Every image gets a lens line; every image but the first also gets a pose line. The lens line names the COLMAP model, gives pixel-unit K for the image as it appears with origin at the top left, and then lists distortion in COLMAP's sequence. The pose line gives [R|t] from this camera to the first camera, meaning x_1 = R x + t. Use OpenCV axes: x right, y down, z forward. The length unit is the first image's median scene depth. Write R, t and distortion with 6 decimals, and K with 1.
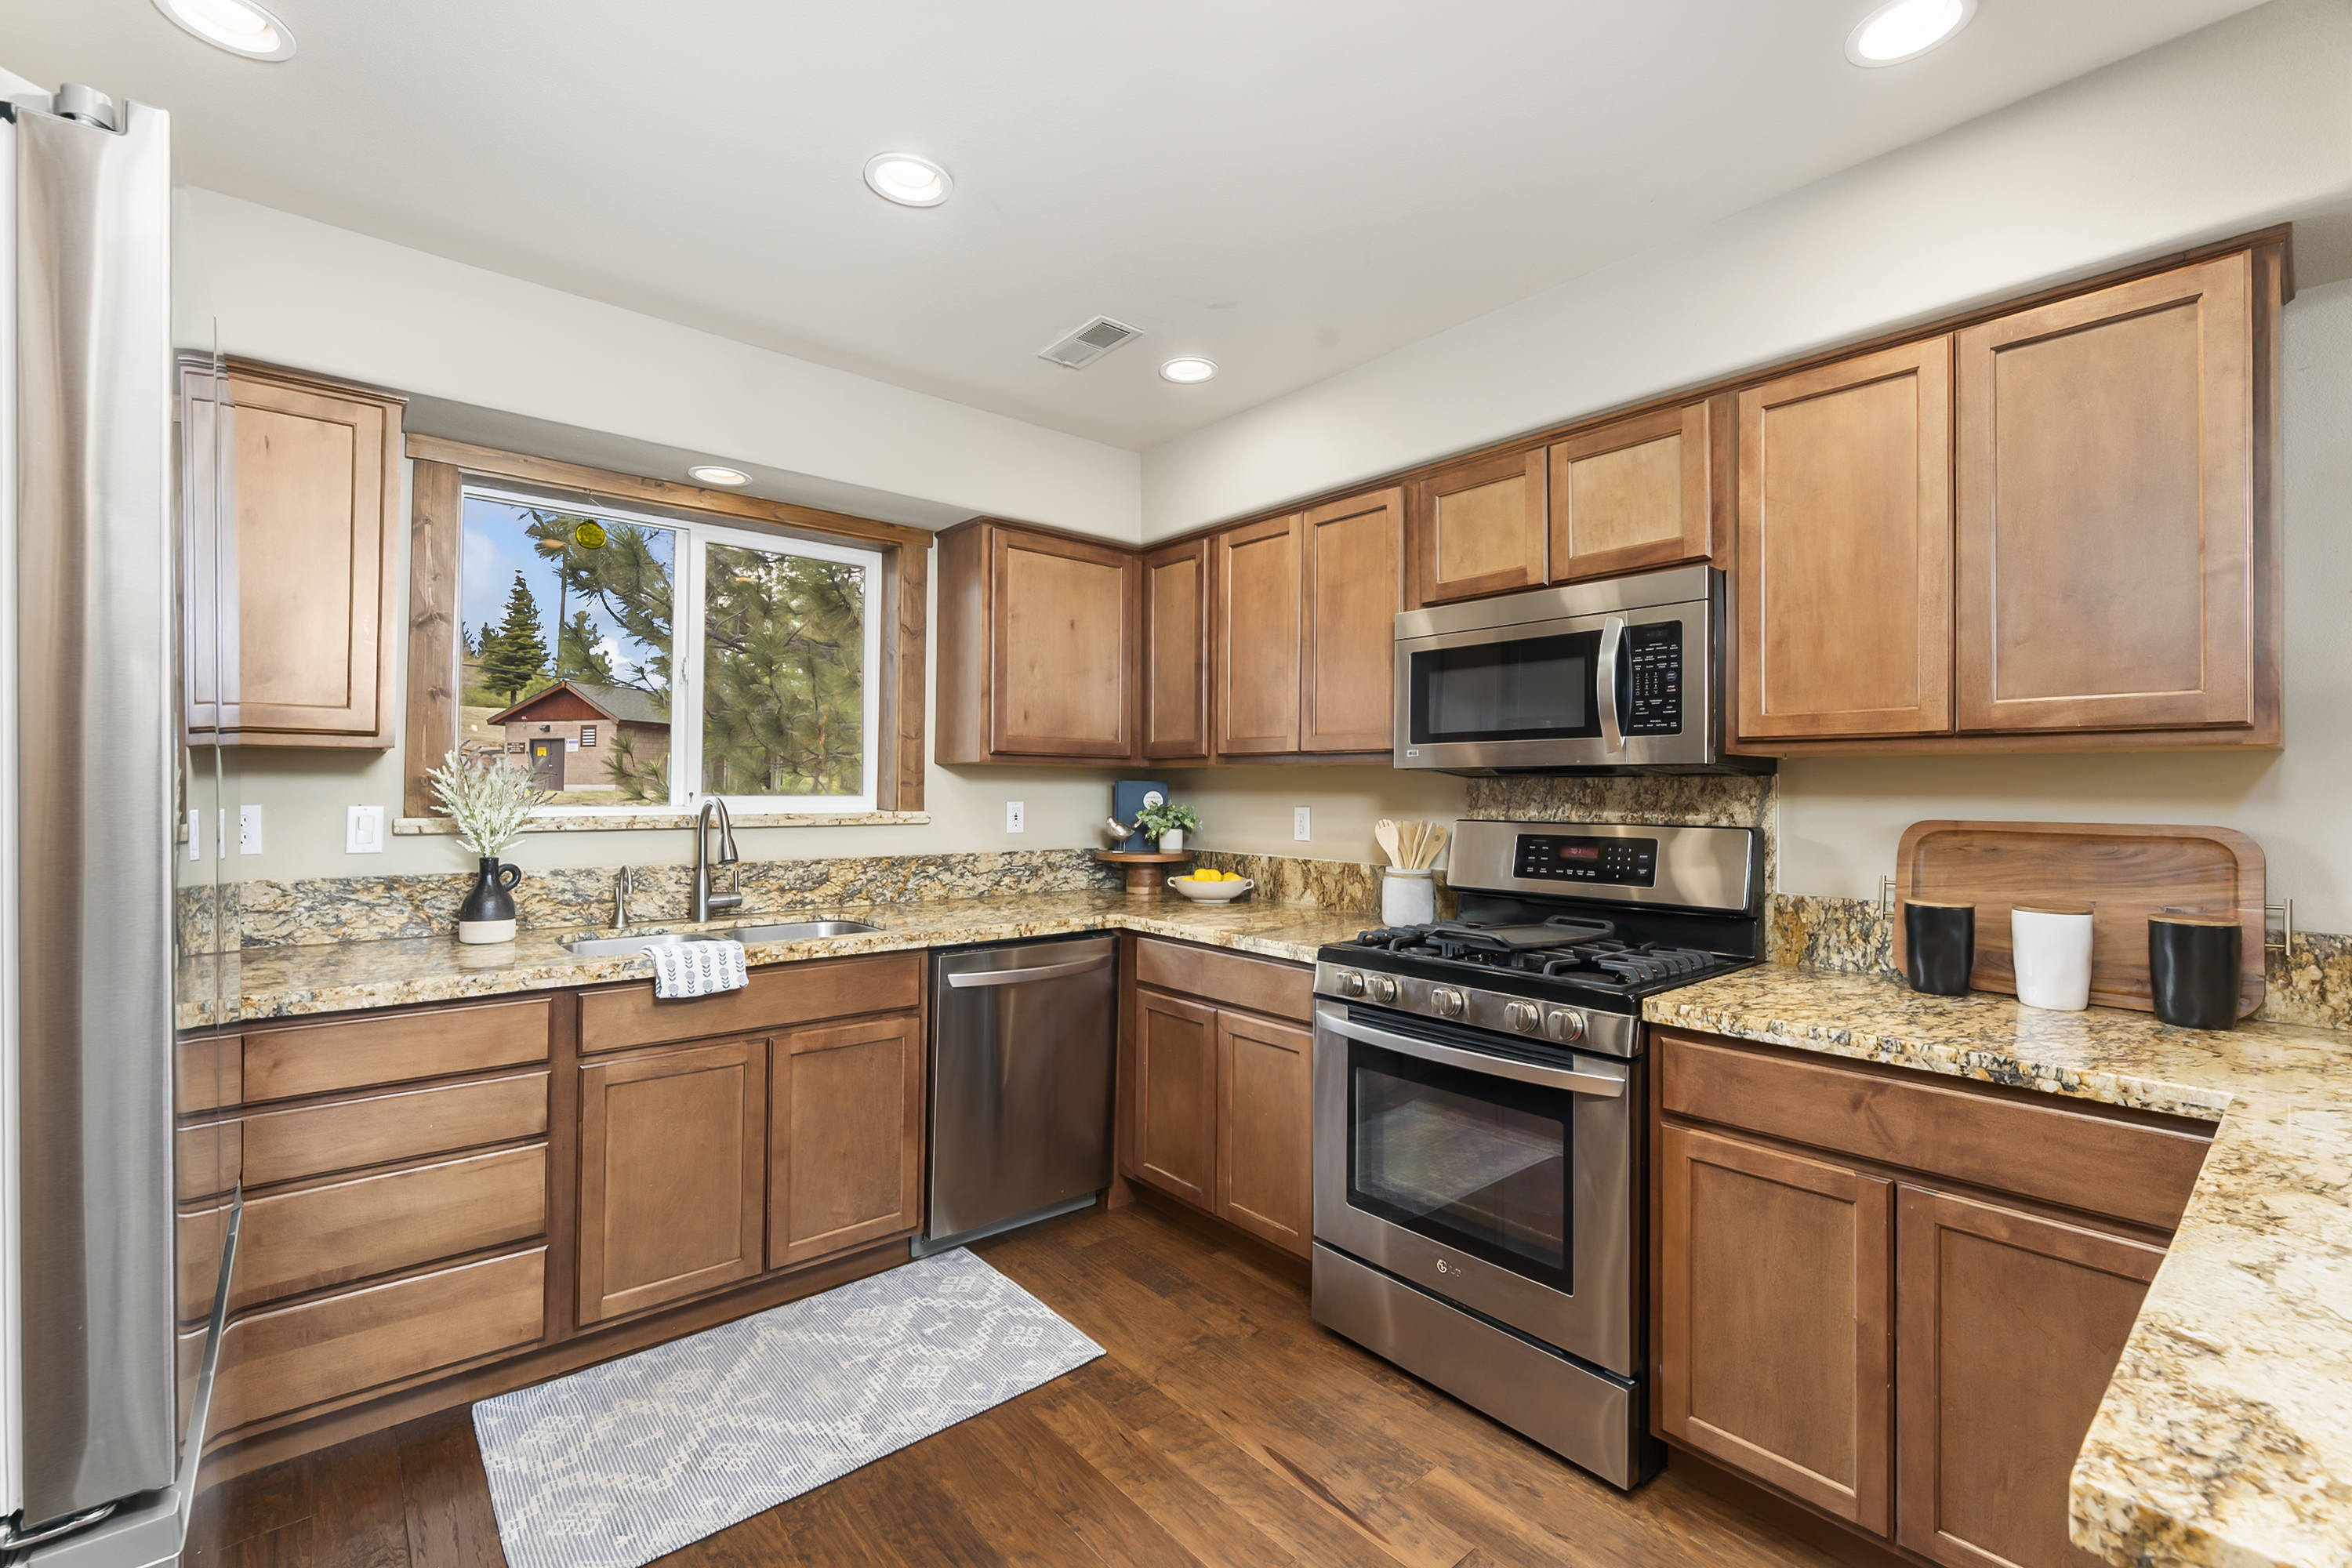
lens RADIAL K [[1031.0, 0, 1251.7], [0, 1031.0, 787.5], [0, 0, 1]] dist [-0.004535, 0.000564]
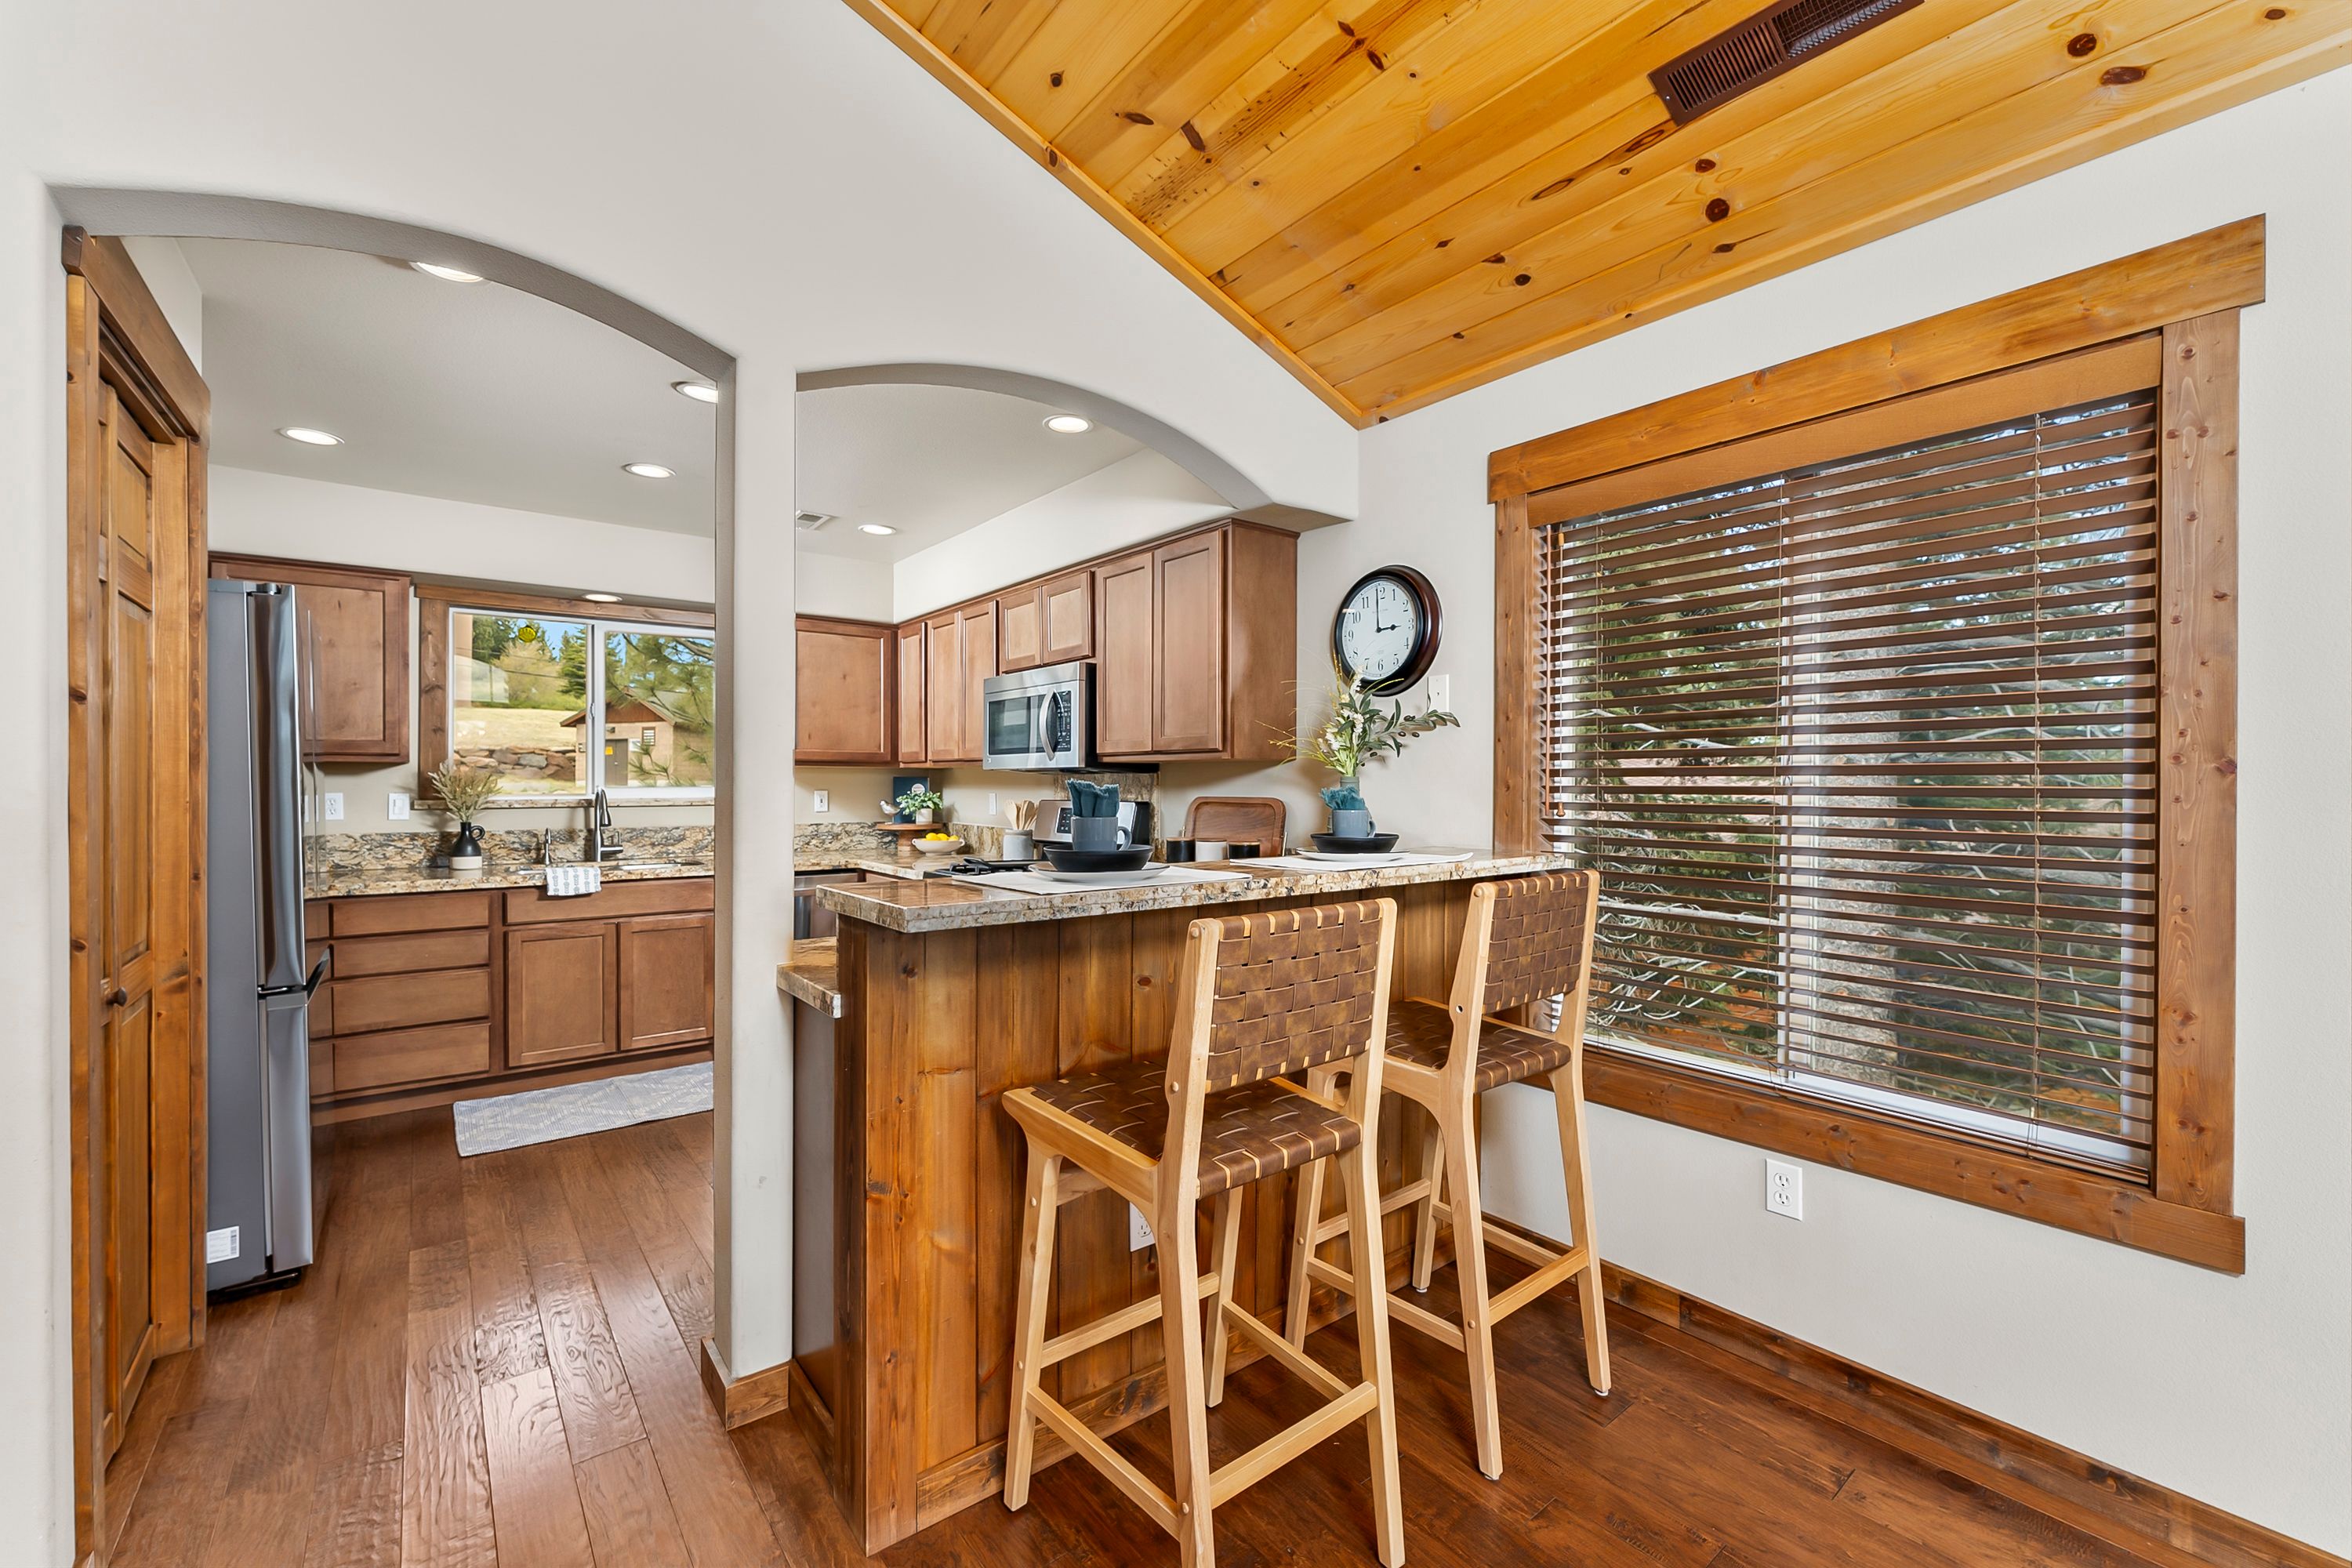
lens RADIAL K [[935.7, 0, 1185.5], [0, 935.7, 801.3], [0, 0, 1]] dist [0.000815, 0.000557]
pose [[0.998865, -0.003654, -0.047483, 0.608963], [0.004745, 0.999727, 0.022894, 0.000443], [0.047386, -0.023093, 0.998610, -0.588753]]
